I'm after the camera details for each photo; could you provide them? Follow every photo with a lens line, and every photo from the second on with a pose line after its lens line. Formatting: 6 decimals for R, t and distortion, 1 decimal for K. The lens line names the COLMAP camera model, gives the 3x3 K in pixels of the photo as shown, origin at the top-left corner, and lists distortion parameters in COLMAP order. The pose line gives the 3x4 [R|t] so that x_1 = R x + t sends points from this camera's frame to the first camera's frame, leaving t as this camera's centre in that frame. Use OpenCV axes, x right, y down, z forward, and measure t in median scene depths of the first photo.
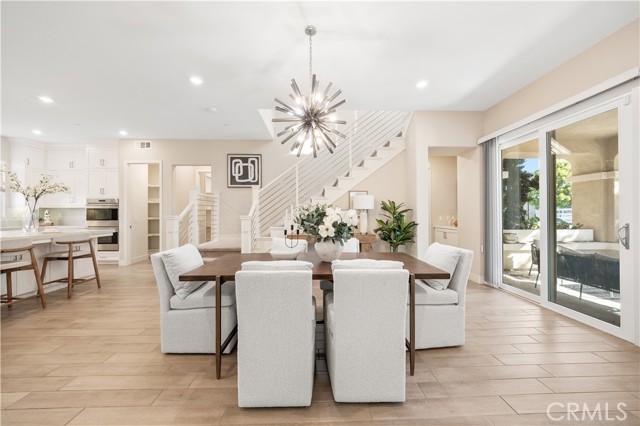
lens RADIAL K [[241.3, 0, 320.4], [0, 241.3, 212.9], [0, 0, 1]] dist [-0.002983, 0.000403]
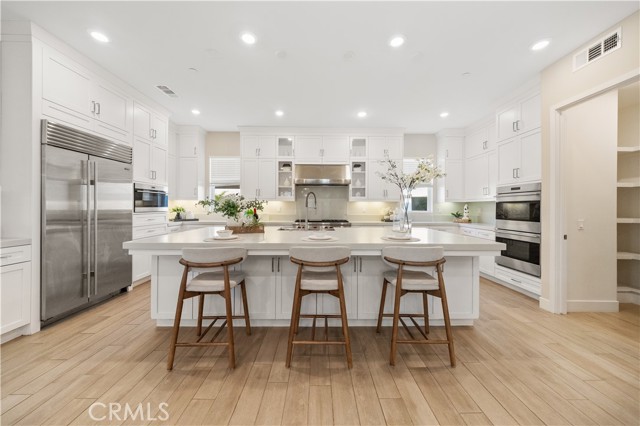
lens RADIAL K [[228.0, 0, 317.8], [0, 228.0, 207.5], [0, 0, 1]] dist [-0.001739, 0.000275]
pose [[-0.017665, 0.002590, -0.999841, -0.315024], [-0.003396, 0.999991, 0.002650, -0.001883], [0.999838, 0.003443, -0.017656, 0.504228]]
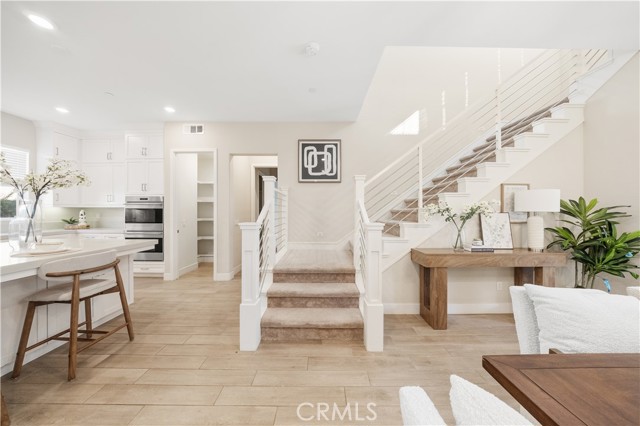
lens RADIAL K [[200.4, 0, 320.9], [0, 200.4, 212.2], [0, 0, 1]] dist [-0.001580, -0.000234]
pose [[0.999261, 0.004105, -0.038213, -0.285996], [-0.003917, 0.999980, 0.005003, -0.011625], [0.038233, -0.004850, 0.999257, 0.349246]]
